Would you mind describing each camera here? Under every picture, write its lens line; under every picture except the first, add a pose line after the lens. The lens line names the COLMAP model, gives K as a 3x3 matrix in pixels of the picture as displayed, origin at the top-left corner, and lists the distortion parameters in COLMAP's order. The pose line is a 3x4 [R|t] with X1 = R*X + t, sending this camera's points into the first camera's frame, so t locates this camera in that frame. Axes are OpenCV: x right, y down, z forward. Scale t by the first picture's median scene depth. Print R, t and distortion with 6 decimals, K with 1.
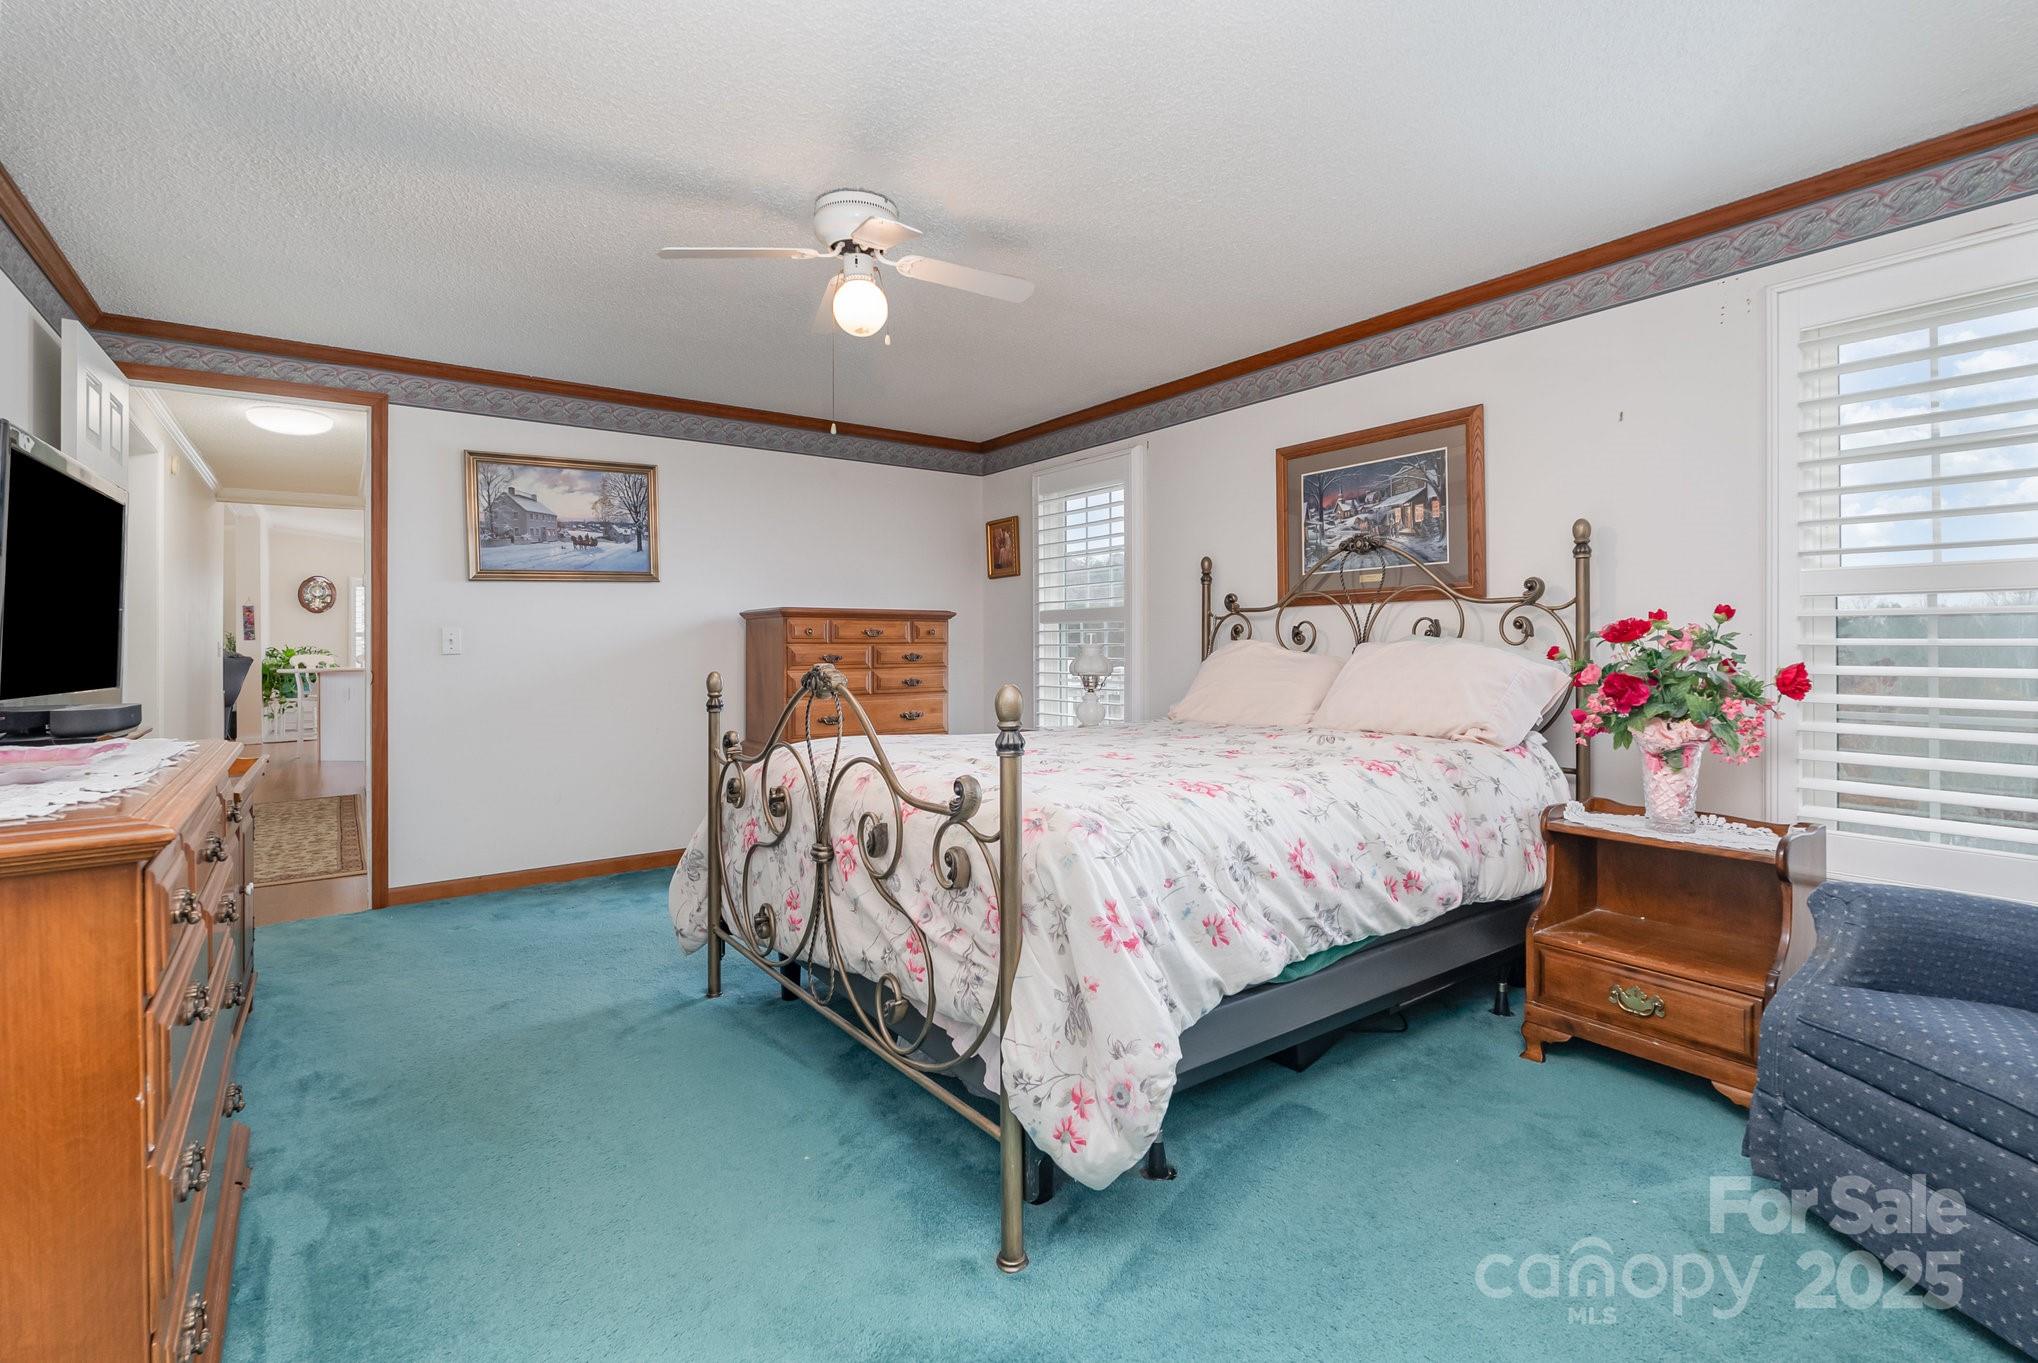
lens RADIAL K [[907.5, 0, 1004.6], [0, 907.5, 632.1], [0, 0, 1]] dist [-0.003275, 0.000213]
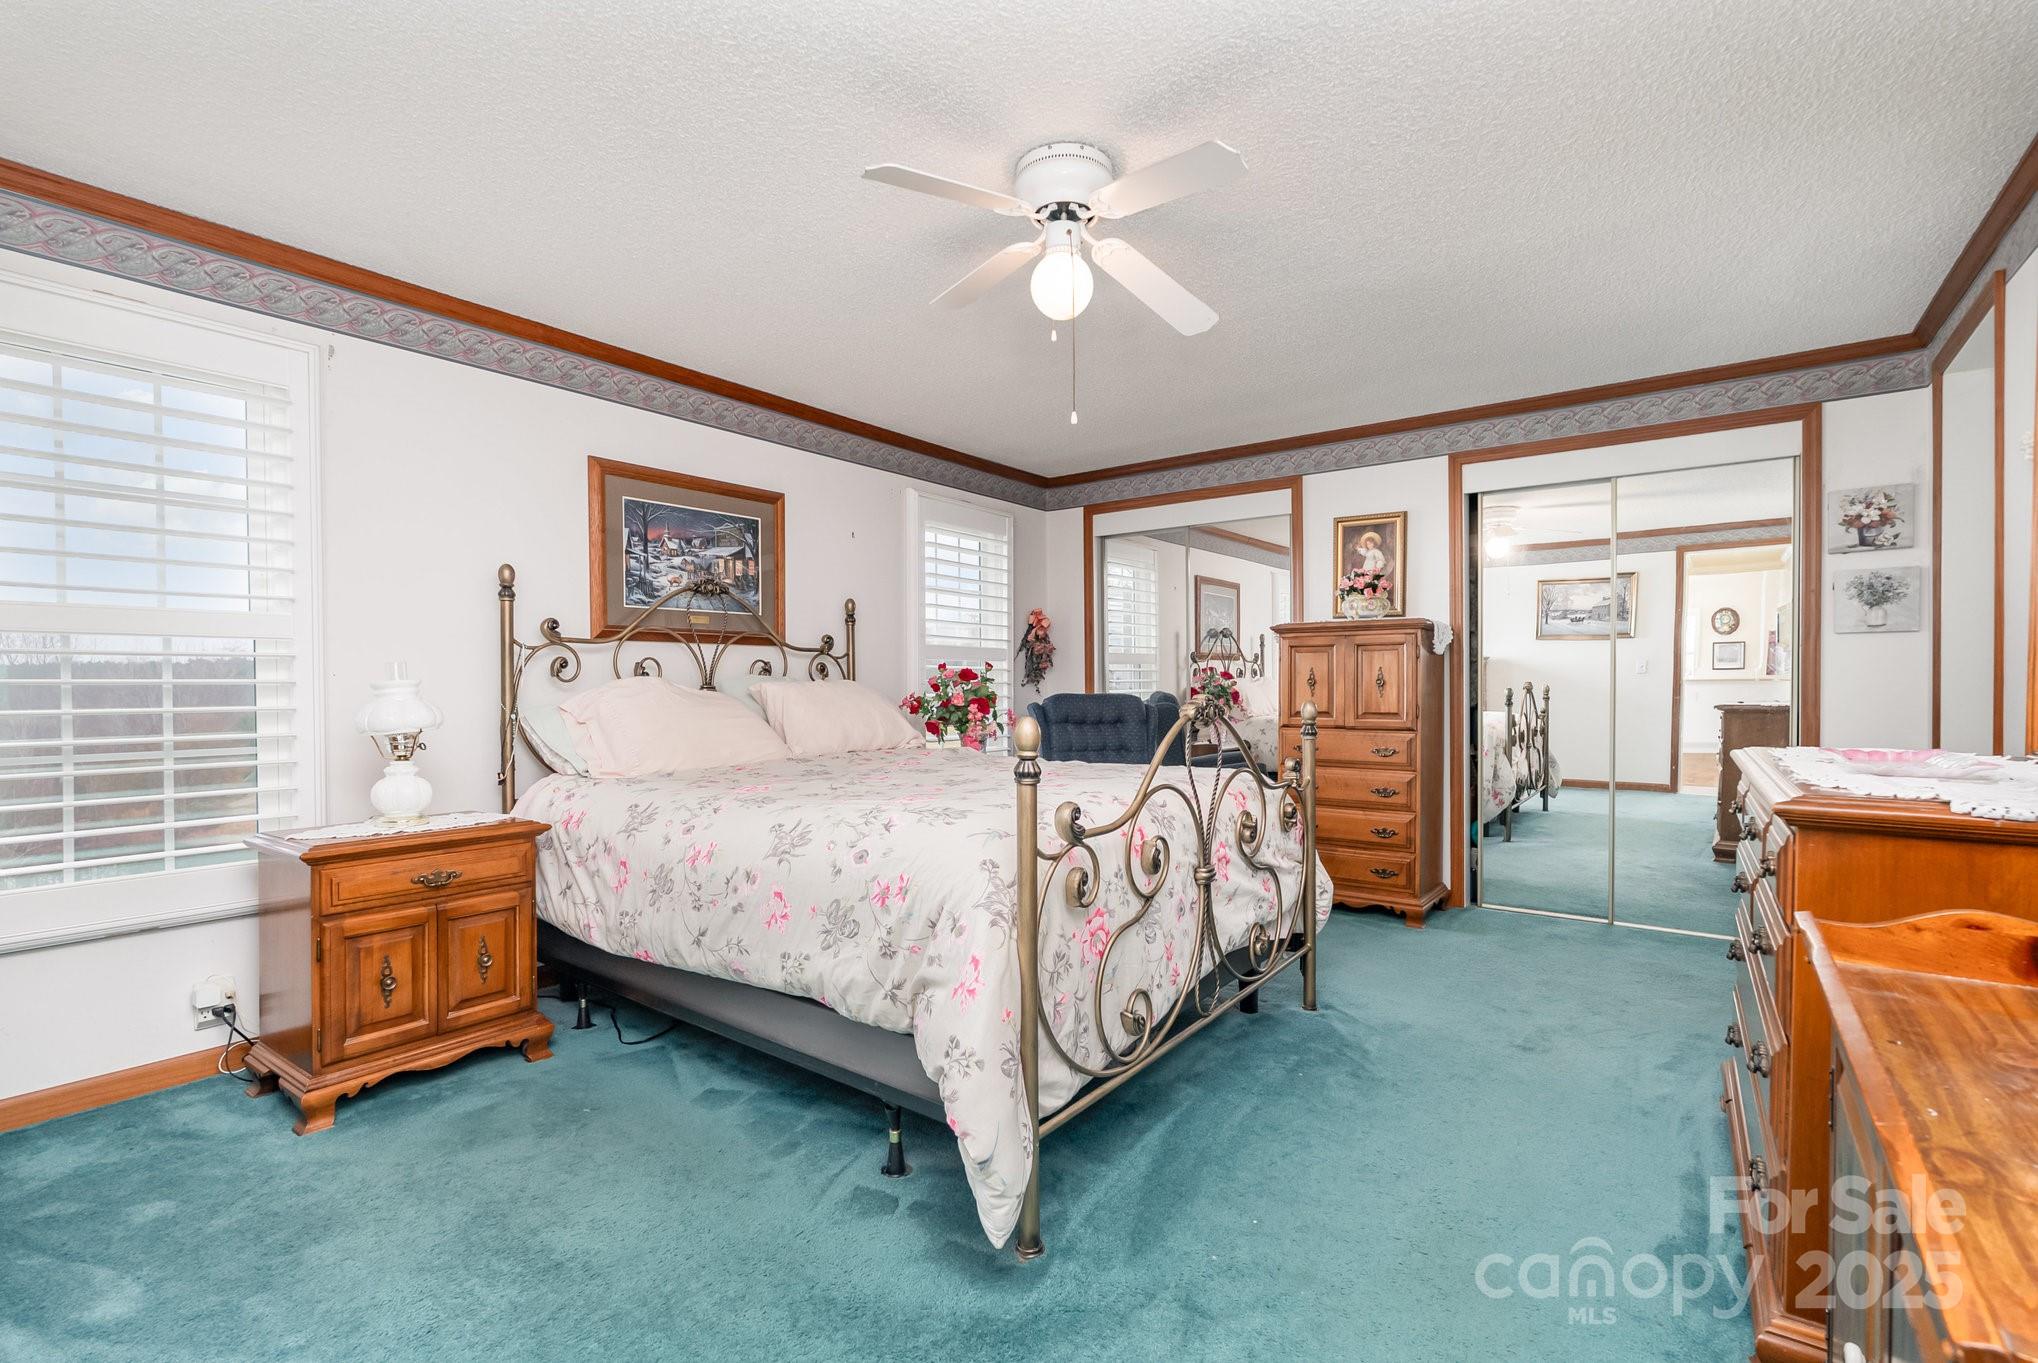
lens RADIAL K [[907.5, 0, 1019.4], [0, 907.5, 700.5], [0, 0, 1]] dist [-0.003275, 0.000213]
pose [[-0.281475, -0.013791, 0.959469, -0.716766], [-0.011674, 0.999872, 0.010946, 0.019333], [-0.959498, -0.008120, -0.281600, 0.935728]]
